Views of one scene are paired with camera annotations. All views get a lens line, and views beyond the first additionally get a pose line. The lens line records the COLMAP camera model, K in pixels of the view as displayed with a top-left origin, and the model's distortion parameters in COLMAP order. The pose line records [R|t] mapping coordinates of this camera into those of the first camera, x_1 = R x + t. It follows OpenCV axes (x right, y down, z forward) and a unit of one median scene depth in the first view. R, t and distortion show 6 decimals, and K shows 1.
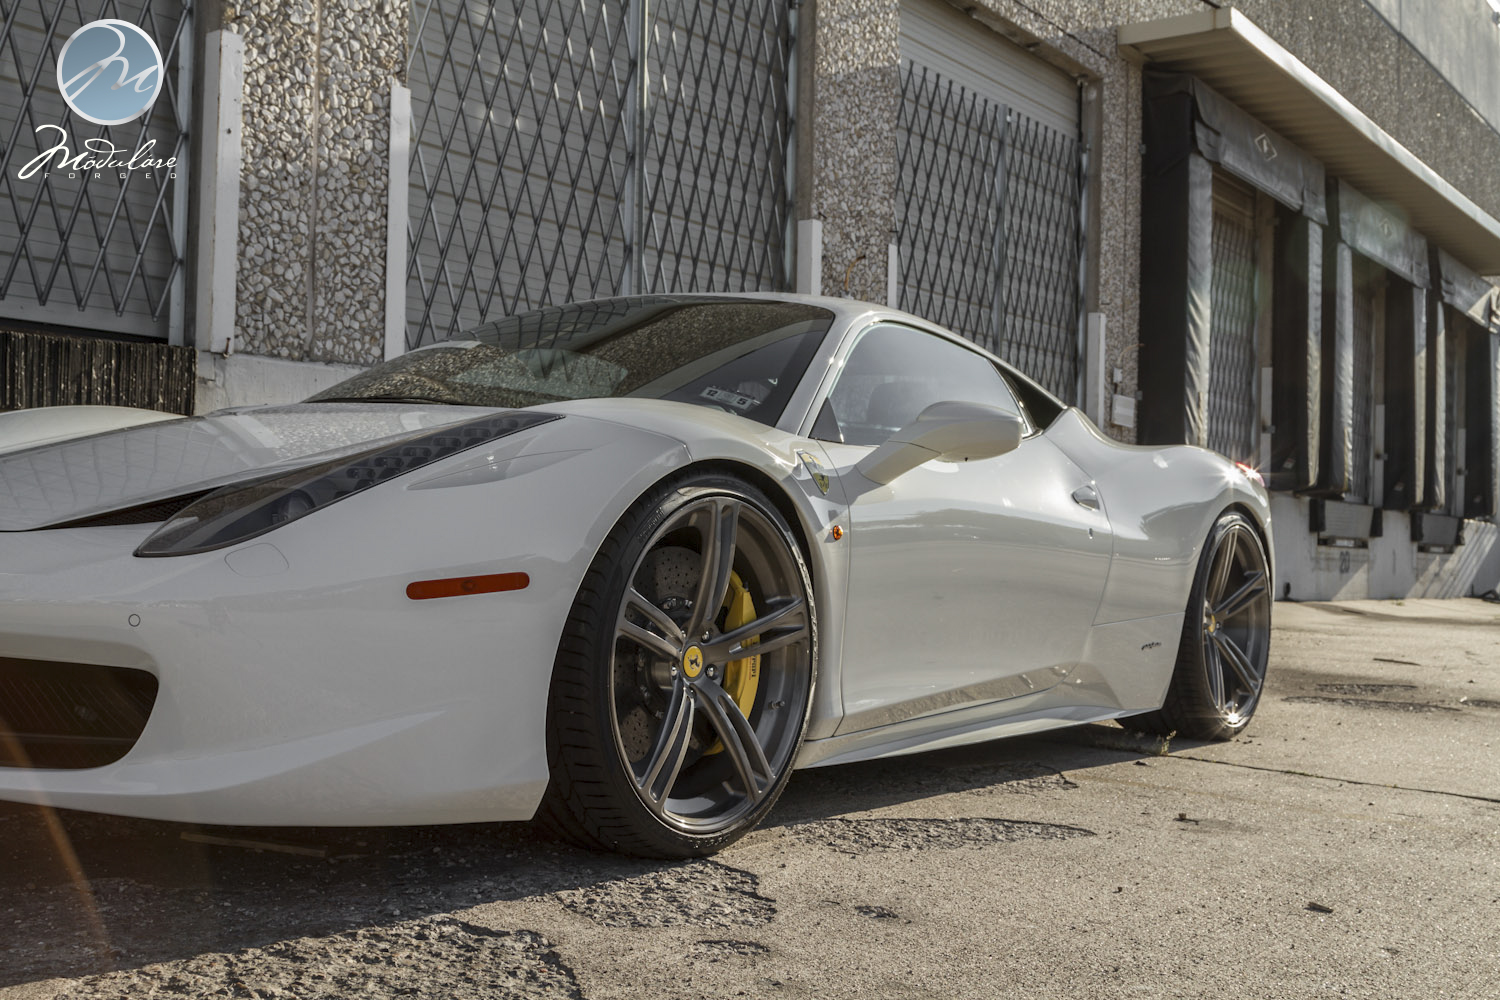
lens RADIAL K [[1661.5, 0, 746.1], [0, 1661.5, 504.1], [0, 0, 1]] dist [0.012967, 0.008335]
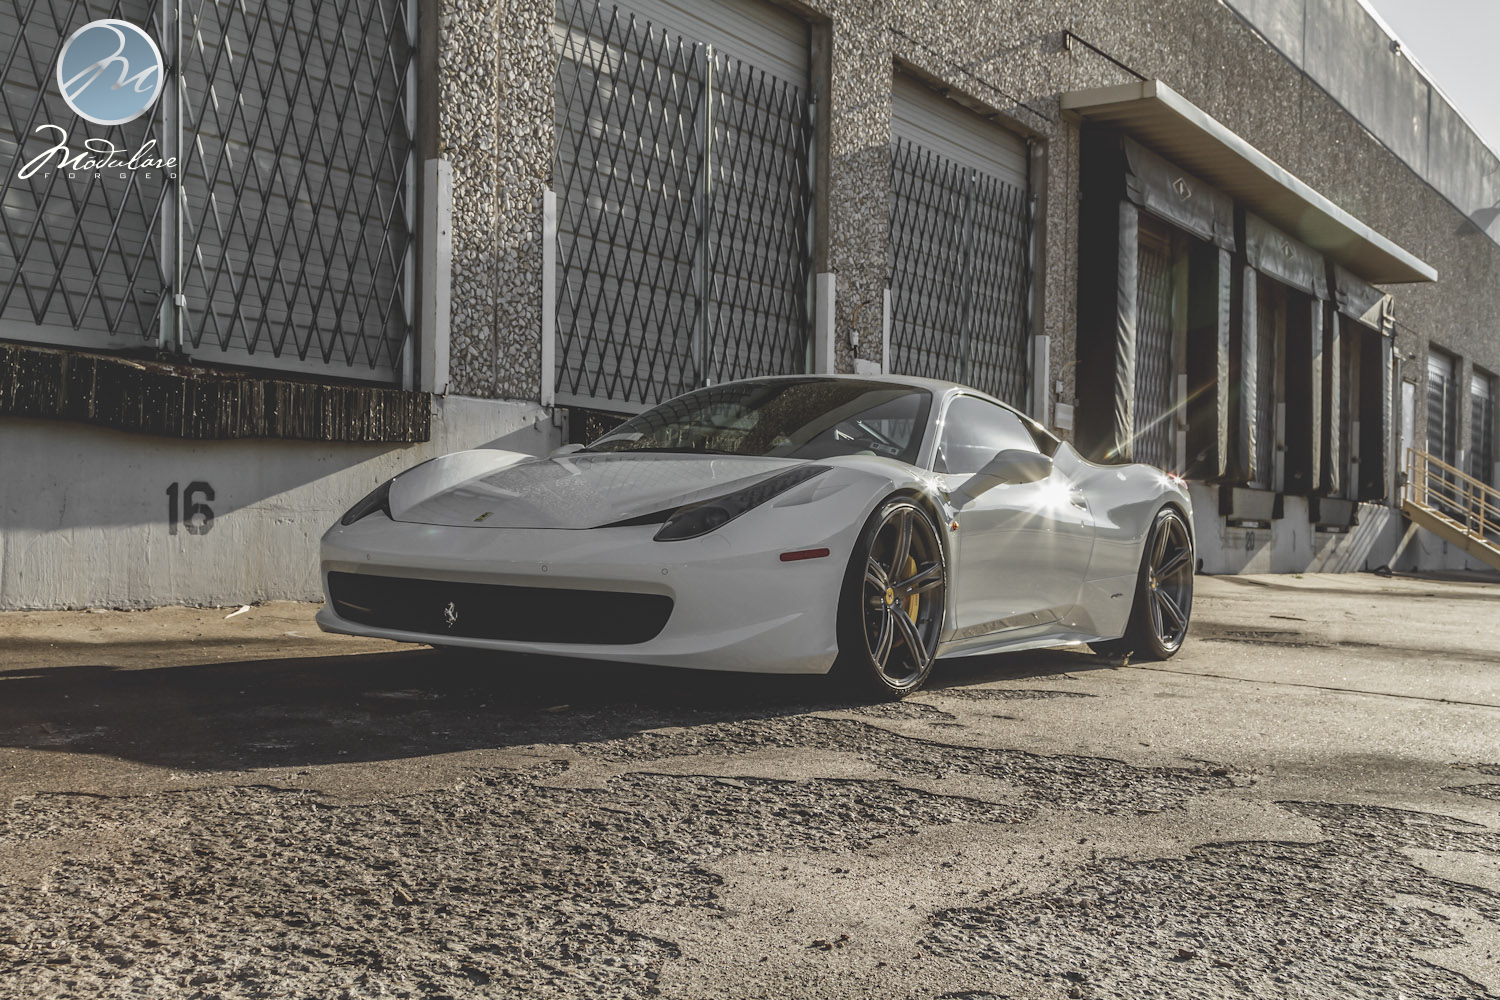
lens RADIAL K [[1671.4, 0, 748.4], [0, 1671.4, 495.8], [0, 0, 1]] dist [0.168720, 0.013152]
pose [[0.998474, -0.005210, 0.054982, -0.103916], [0.004879, 0.999969, 0.006147, -0.010572], [-0.055013, -0.005869, 0.998468, -0.309106]]
